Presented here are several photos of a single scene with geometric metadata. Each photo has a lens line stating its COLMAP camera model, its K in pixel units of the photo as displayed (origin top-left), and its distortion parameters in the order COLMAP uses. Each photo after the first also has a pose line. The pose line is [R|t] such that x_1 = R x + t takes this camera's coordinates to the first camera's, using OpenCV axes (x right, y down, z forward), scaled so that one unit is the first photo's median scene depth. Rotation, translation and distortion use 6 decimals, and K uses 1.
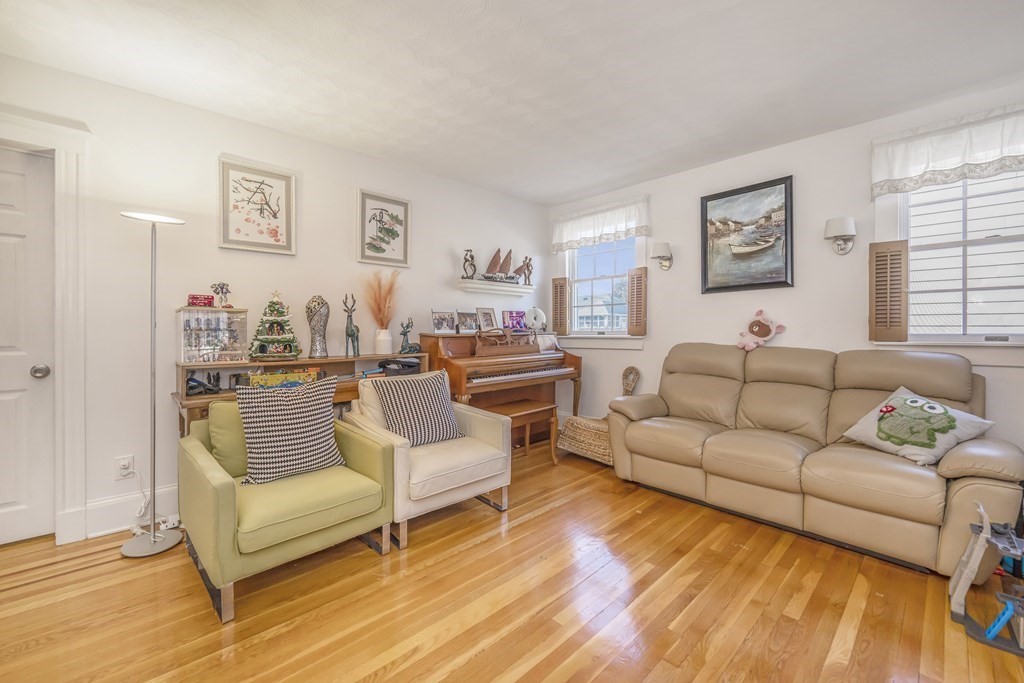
lens RADIAL K [[420.4, 0, 508.4], [0, 420.4, 325.2], [0, 0, 1]] dist [-0.011921, 0.000092]
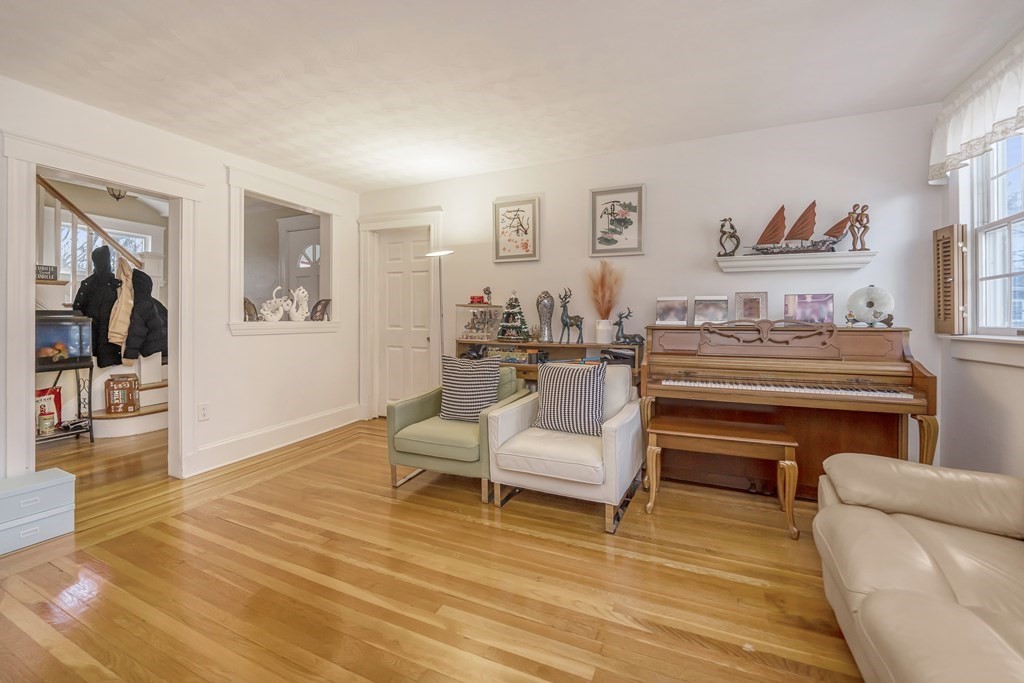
lens RADIAL K [[422.3, 0, 505.9], [0, 422.3, 312.8], [0, 0, 1]] dist [-0.013200, -0.000472]
pose [[0.370078, -0.003780, -0.928993, 0.560596], [0.001595, 0.999993, -0.003434, -0.003148], [0.928999, -0.000211, 0.370082, 0.385163]]
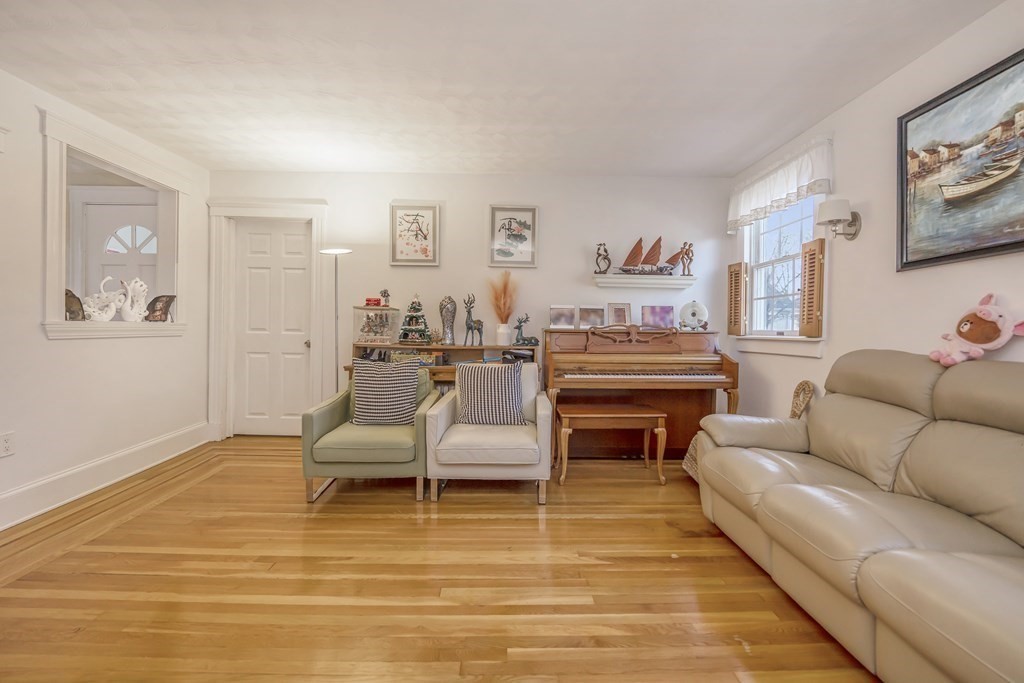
lens RADIAL K [[424.1, 0, 508.2], [0, 424.1, 323.3], [0, 0, 1]] dist [-0.013142, -0.000437]
pose [[0.733794, 0.008430, -0.679320, 0.484362], [-0.012014, 0.999928, -0.000568, 0.009312], [0.679266, 0.008579, 0.733842, 0.157864]]
